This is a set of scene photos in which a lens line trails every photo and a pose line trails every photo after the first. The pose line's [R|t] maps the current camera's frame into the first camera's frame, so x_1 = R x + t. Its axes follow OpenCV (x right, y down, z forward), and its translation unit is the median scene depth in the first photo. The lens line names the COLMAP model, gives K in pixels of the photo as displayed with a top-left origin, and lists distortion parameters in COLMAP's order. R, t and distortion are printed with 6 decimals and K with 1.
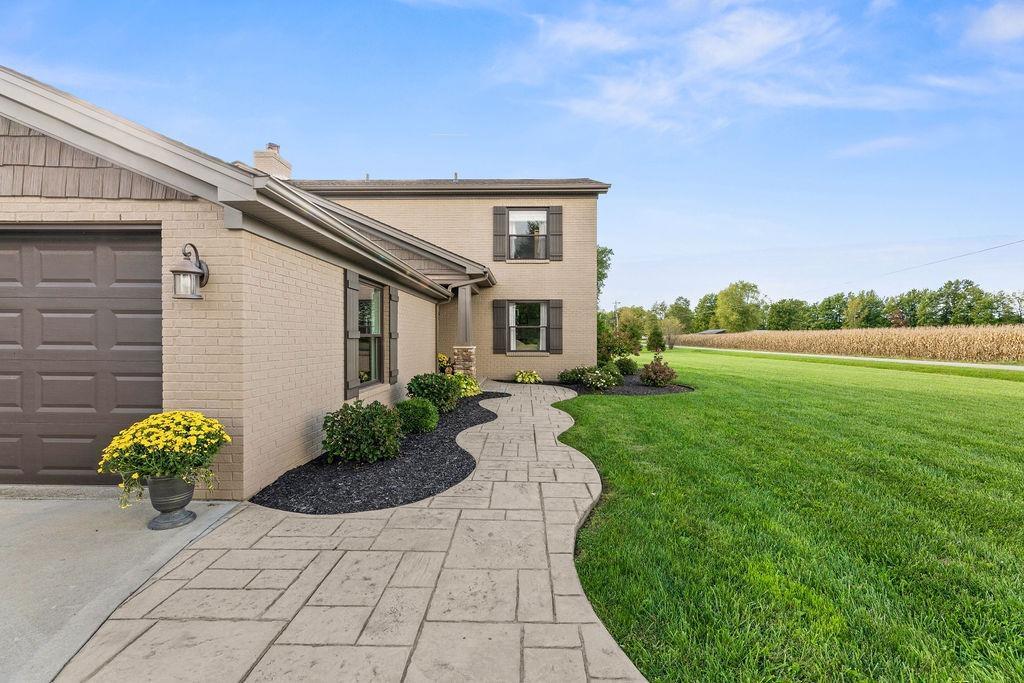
lens RADIAL K [[422.3, 0, 515.5], [0, 422.3, 335.4], [0, 0, 1]] dist [0.002323, 0.000386]
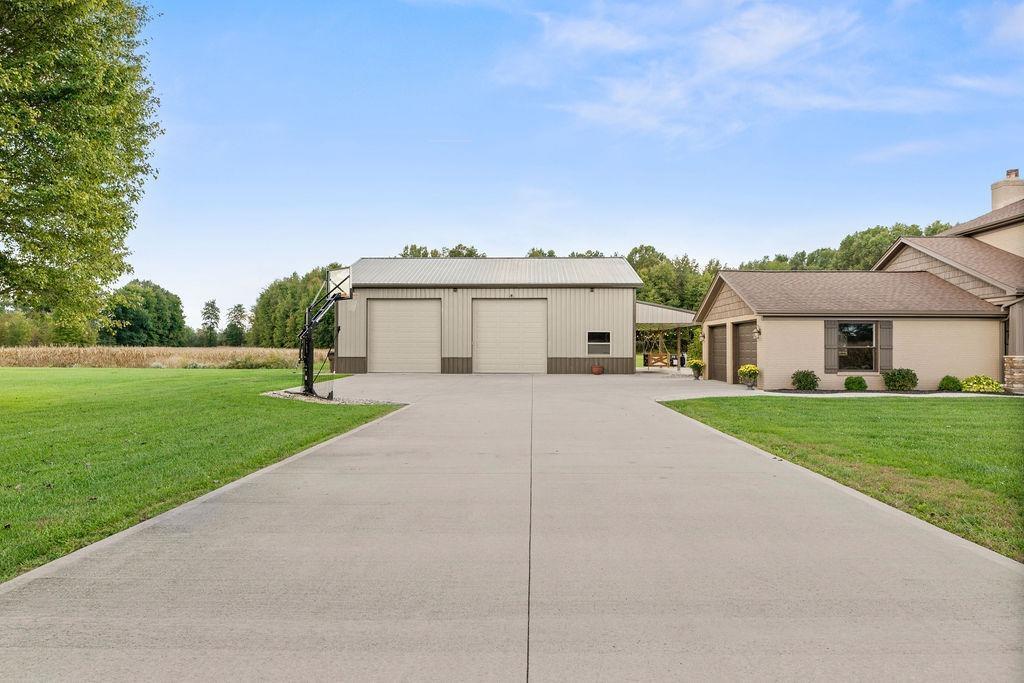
lens RADIAL K [[665.7, 0, 512.0], [0, 665.7, 341.5], [0, 0, 1]] dist [-0.001263, 0.000845]
pose [[-0.018364, -0.015567, -0.999710, 1.464114], [0.001643, 0.999877, -0.015600, 0.011776], [0.999830, -0.001929, -0.018336, -0.313446]]
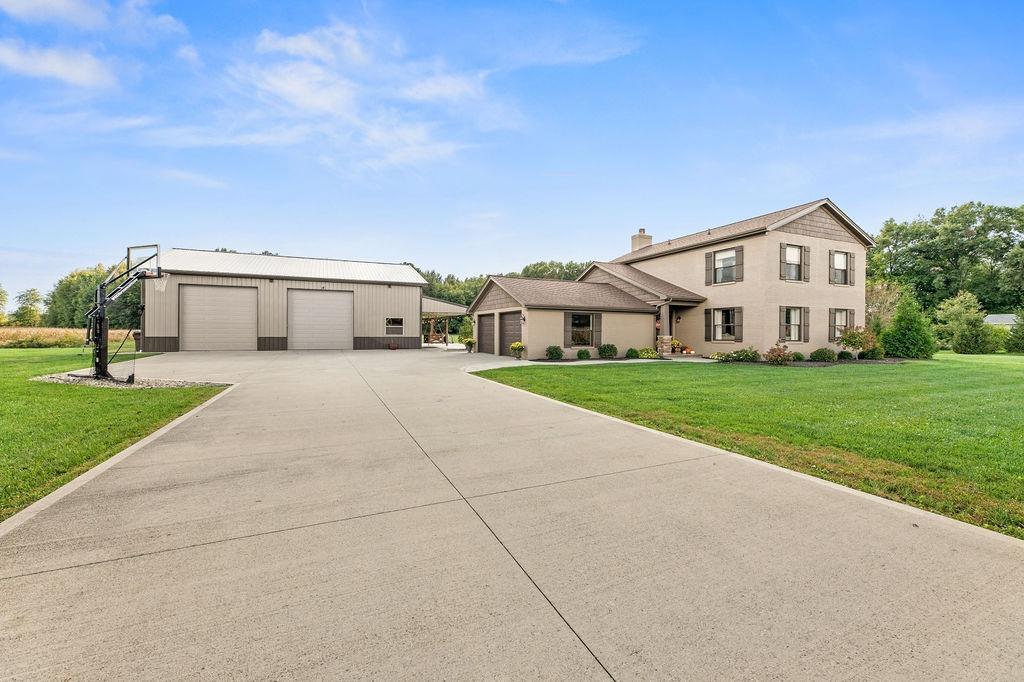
lens RADIAL K [[422.3, 0, 515.5], [0, 422.3, 334.9], [0, 0, 1]] dist [0.002323, 0.000386]
pose [[0.426228, 0.004968, -0.904602, 1.138457], [-0.001554, 0.999987, 0.004760, 0.011840], [0.904614, -0.000623, 0.426231, -0.393527]]
